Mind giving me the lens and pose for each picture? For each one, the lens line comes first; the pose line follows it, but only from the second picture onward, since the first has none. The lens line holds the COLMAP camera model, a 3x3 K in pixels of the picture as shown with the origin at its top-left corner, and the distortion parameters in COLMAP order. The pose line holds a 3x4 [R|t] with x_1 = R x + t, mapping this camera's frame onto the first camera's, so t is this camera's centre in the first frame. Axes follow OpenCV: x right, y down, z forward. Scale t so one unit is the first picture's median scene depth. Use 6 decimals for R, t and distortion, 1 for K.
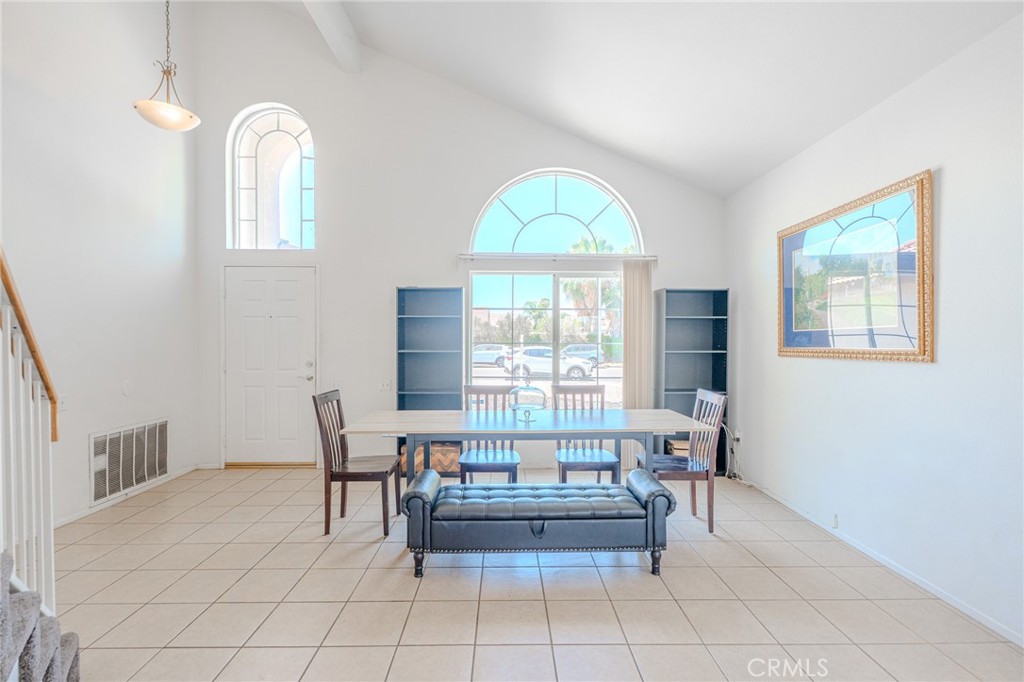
lens RADIAL K [[450.3, 0, 509.7], [0, 450.3, 342.8], [0, 0, 1]] dist [0.001943, 0.000032]
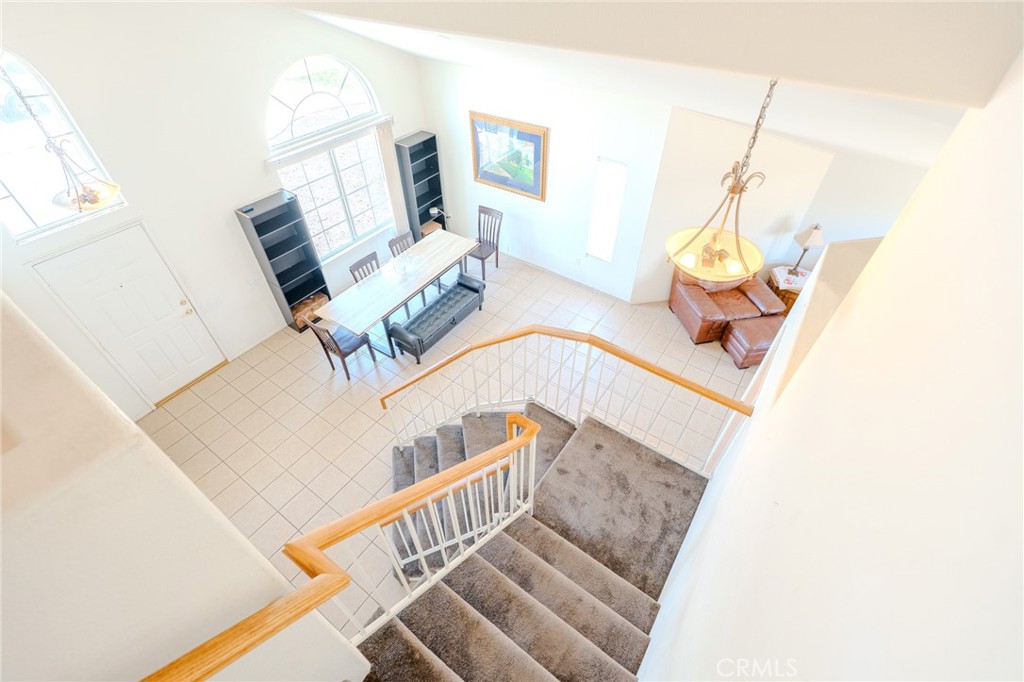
lens RADIAL K [[450.3, 0, 511.1], [0, 450.3, 340.4], [0, 0, 1]] dist [0.001943, 0.000032]
pose [[0.579917, -0.564230, 0.587657, -0.689453], [-0.000575, 0.721055, 0.692878, -0.670713], [-0.814676, -0.402150, 0.417827, -0.181976]]
